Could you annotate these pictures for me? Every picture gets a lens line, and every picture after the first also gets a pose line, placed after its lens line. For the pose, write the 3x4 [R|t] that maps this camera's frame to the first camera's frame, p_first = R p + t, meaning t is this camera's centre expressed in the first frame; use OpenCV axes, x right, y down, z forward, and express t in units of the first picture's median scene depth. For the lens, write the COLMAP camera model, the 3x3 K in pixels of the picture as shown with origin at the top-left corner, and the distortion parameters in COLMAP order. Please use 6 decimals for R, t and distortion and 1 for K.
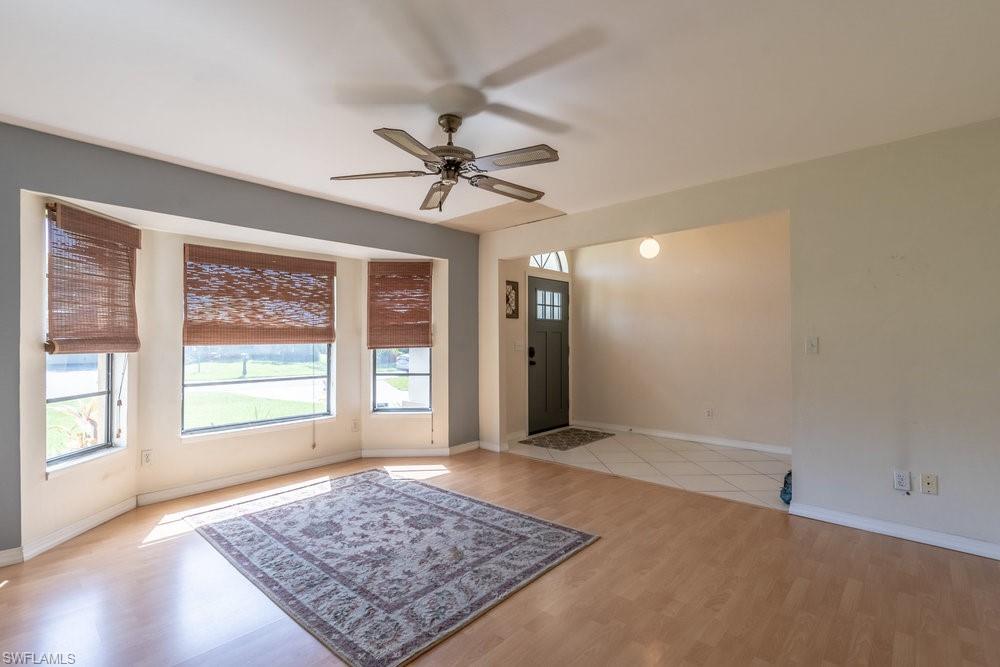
lens RADIAL K [[460.9, 0, 504.0], [0, 460.9, 335.3], [0, 0, 1]] dist [0.003493, 0.000420]
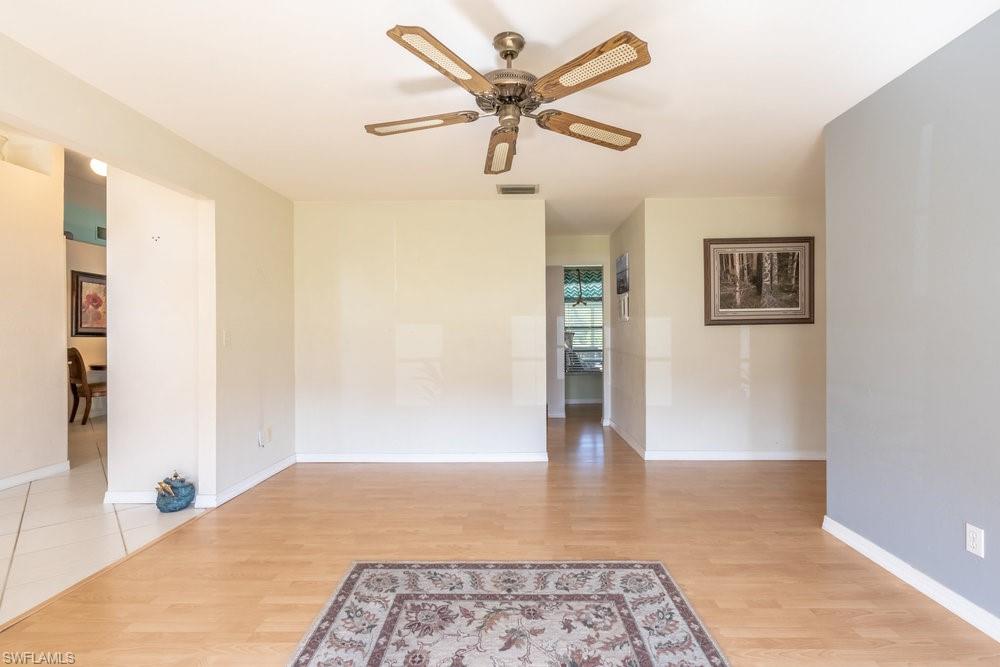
lens RADIAL K [[460.9, 0, 503.9], [0, 460.9, 334.6], [0, 0, 1]] dist [0.003493, 0.000420]
pose [[-0.647444, 0.005550, 0.762093, -0.735666], [-0.004750, 0.999925, -0.011317, 0.030591], [-0.762098, -0.010947, -0.647369, 1.591680]]
